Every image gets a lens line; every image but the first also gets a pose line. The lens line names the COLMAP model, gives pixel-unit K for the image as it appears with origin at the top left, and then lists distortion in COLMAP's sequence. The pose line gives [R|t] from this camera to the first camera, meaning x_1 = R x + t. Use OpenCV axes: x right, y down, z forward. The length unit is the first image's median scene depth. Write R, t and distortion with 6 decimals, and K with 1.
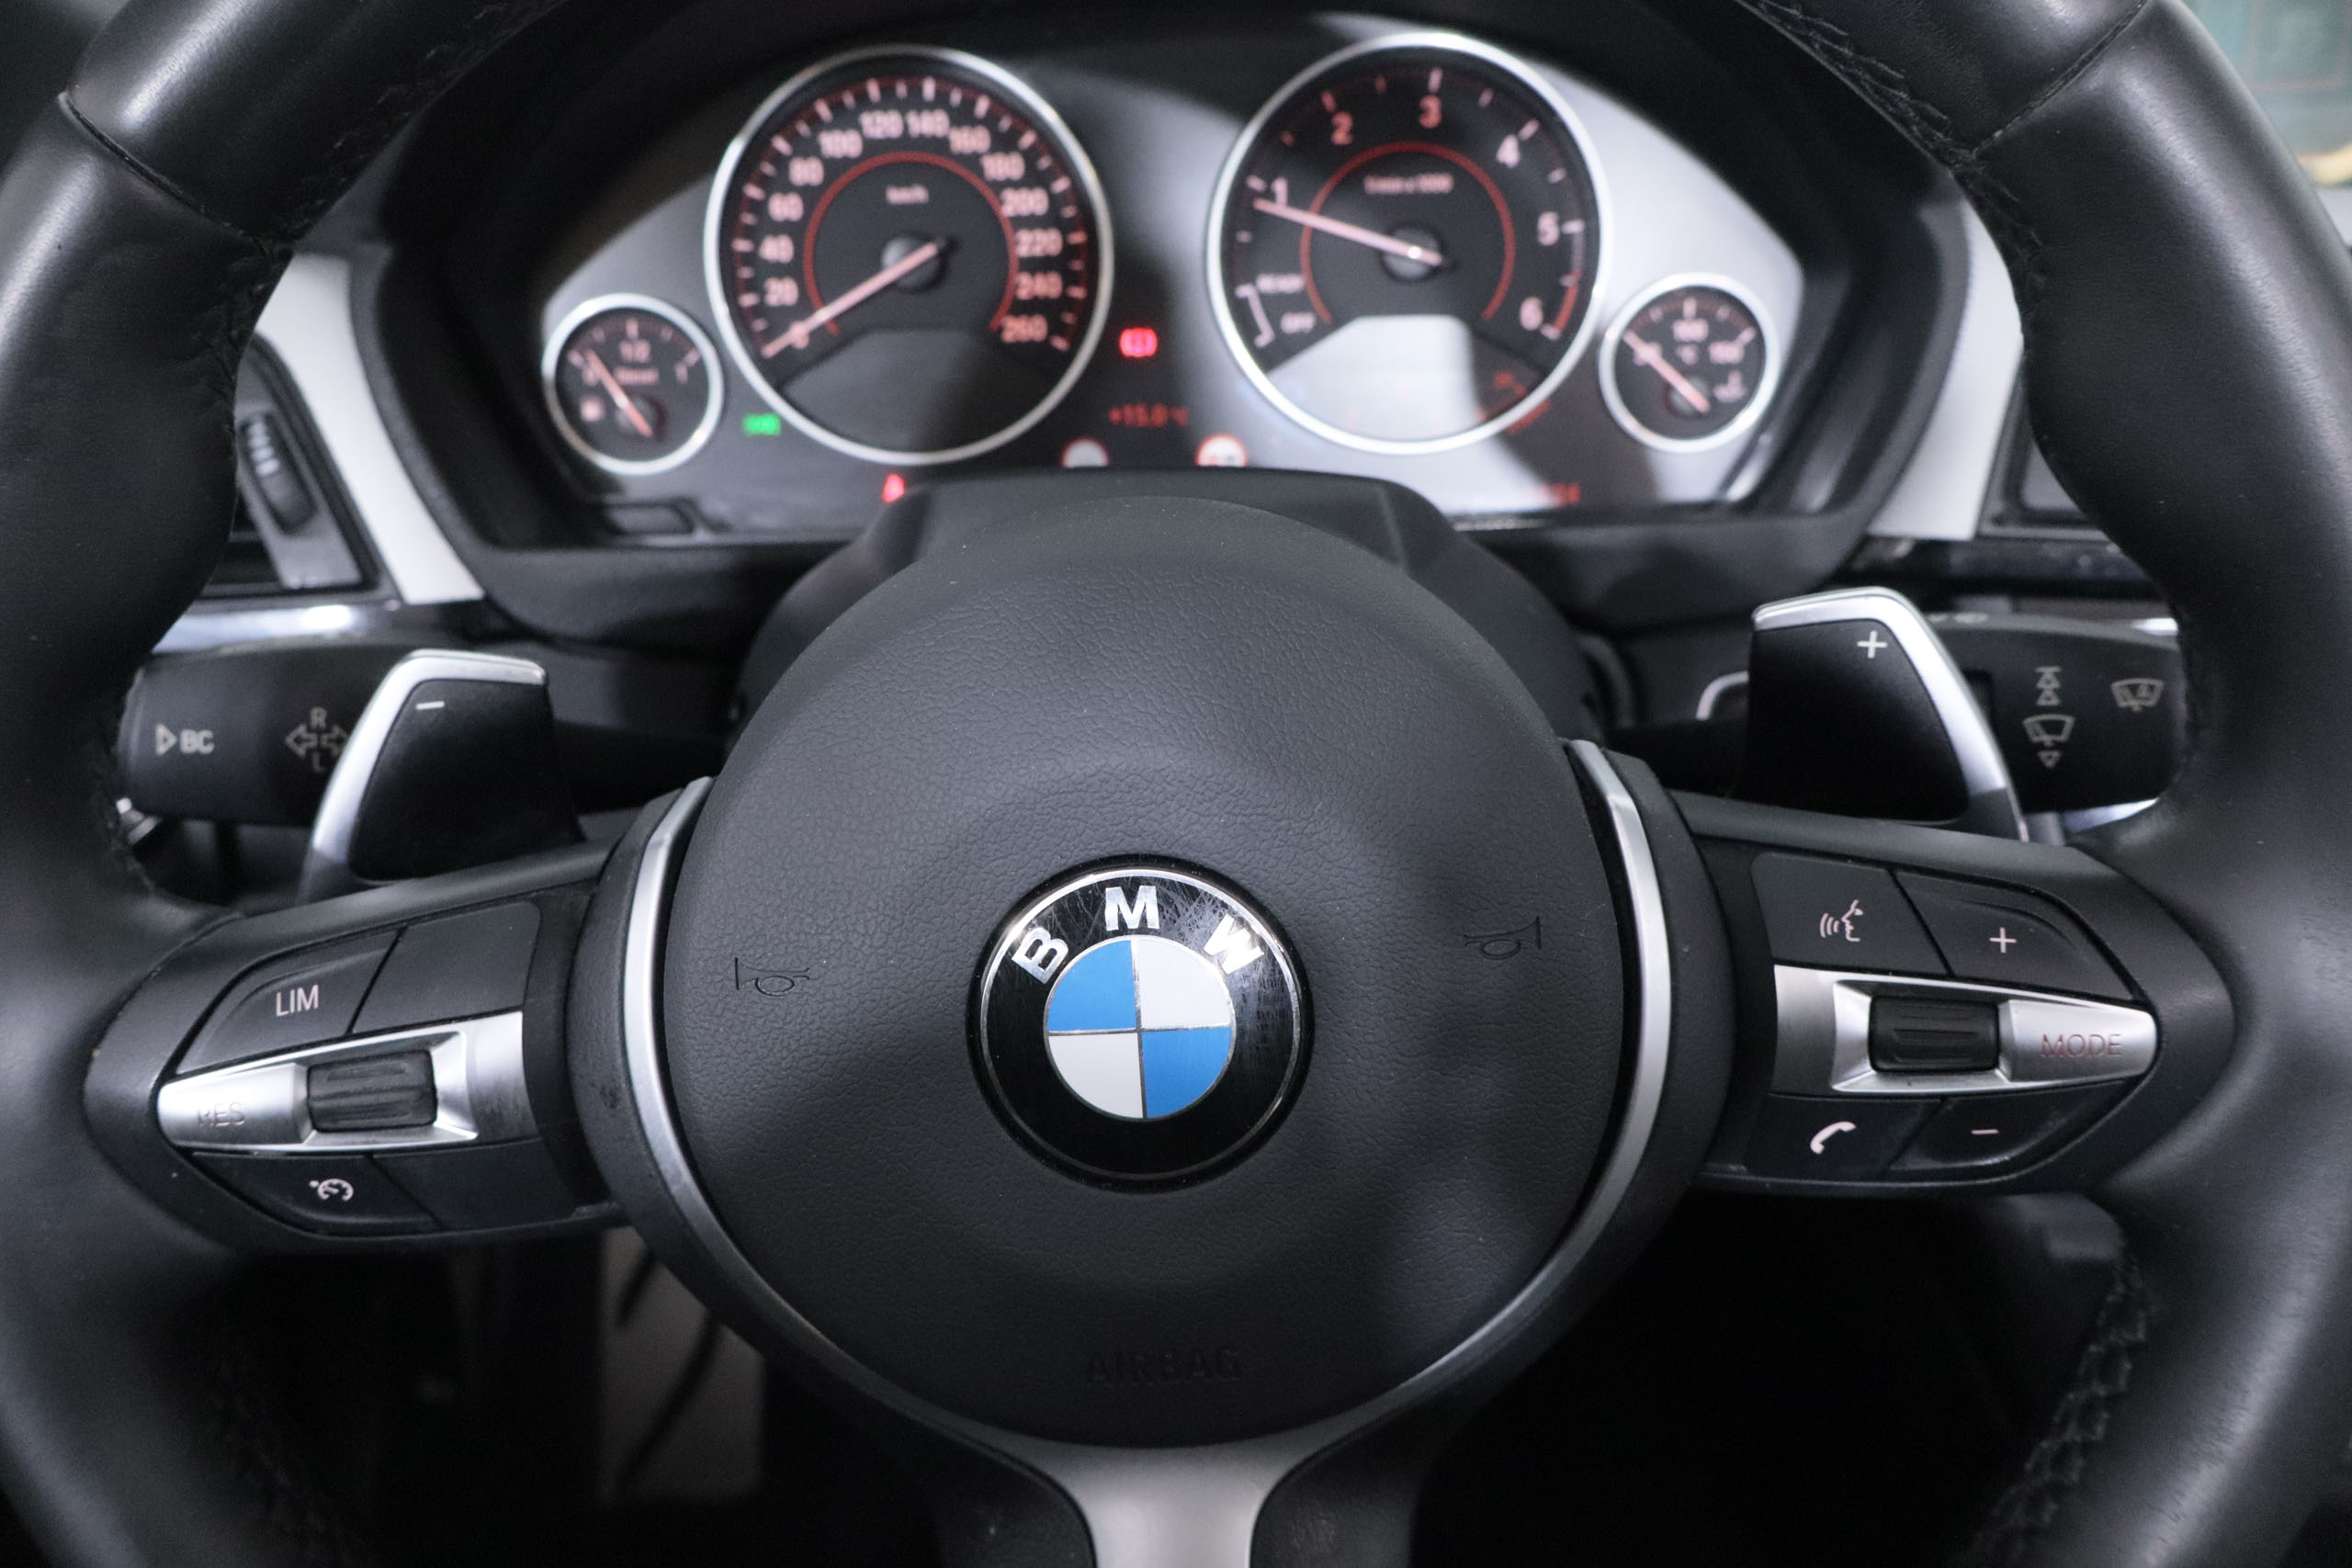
lens RADIAL K [[1994.3, 0, 1180.5], [0, 1994.3, 799.1], [0, 0, 1]] dist [-0.010824, -0.006289]
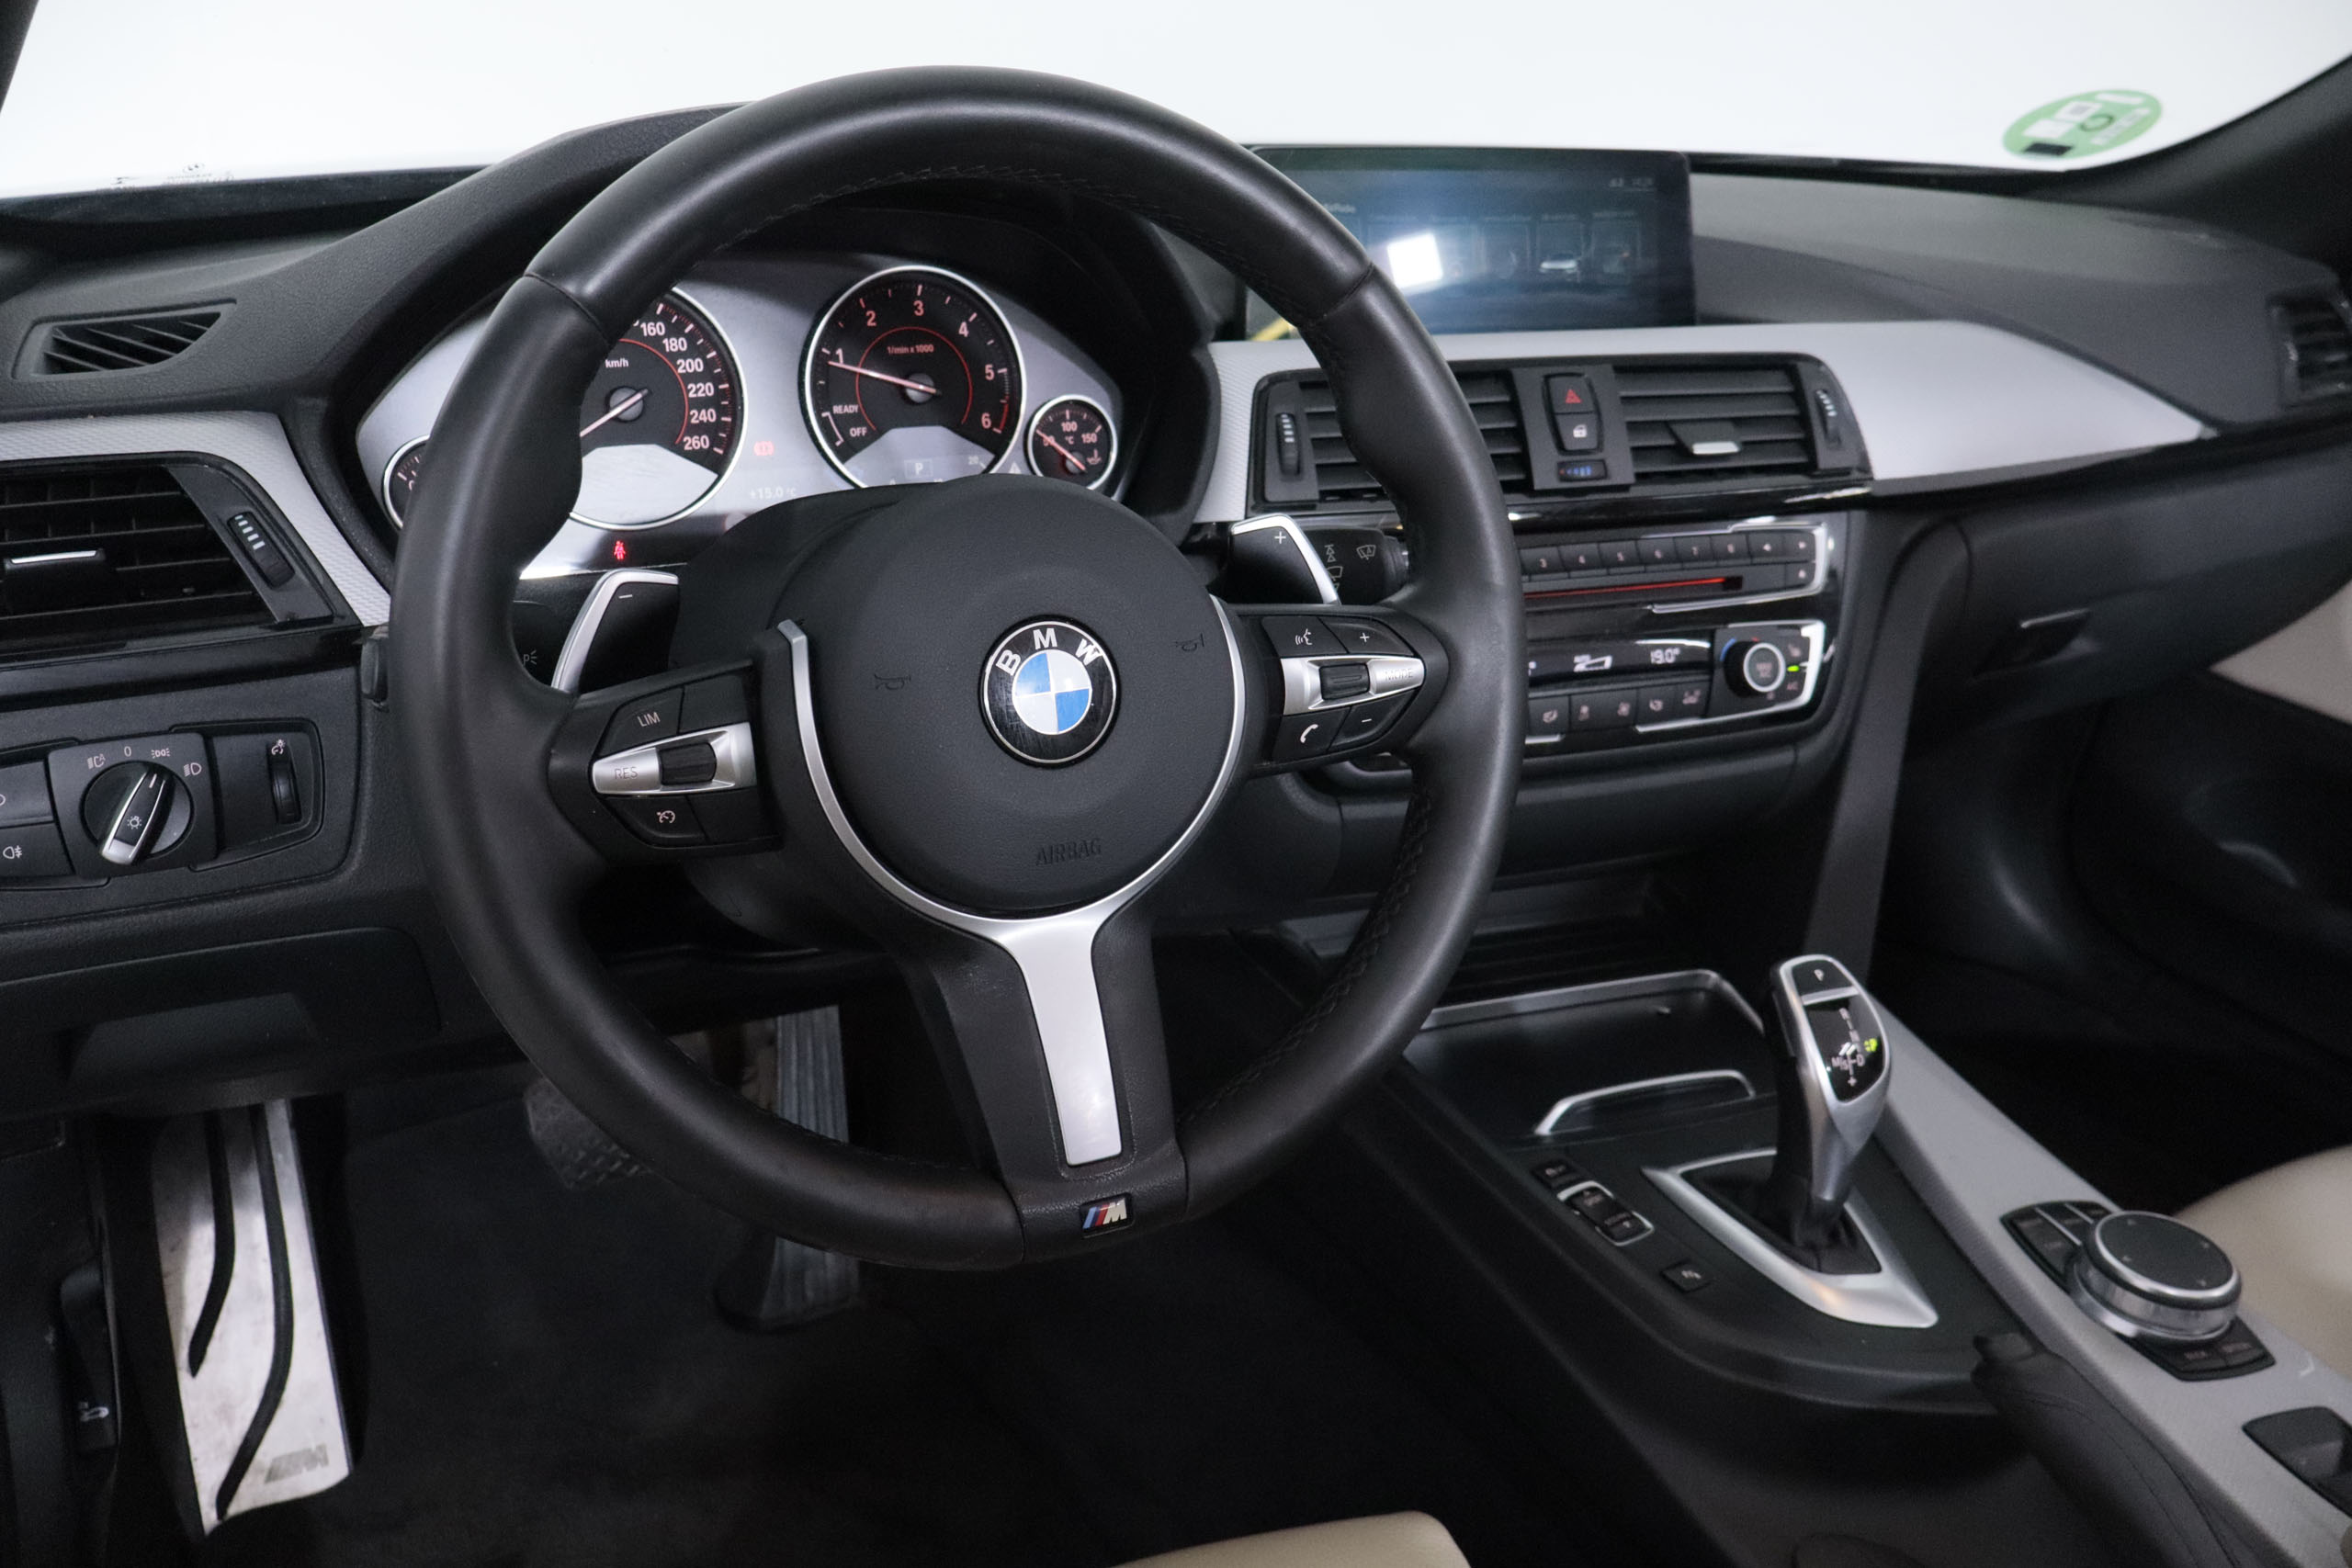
lens RADIAL K [[1994.3, 0, 1180.5], [0, 1994.3, 799.1], [0, 0, 1]] dist [-0.010824, -0.006289]
pose [[0.877966, -0.127431, 0.461451, -0.520970], [0.176420, 0.982205, -0.064421, 0.222017], [-0.445030, 0.137969, 0.884823, -0.564211]]
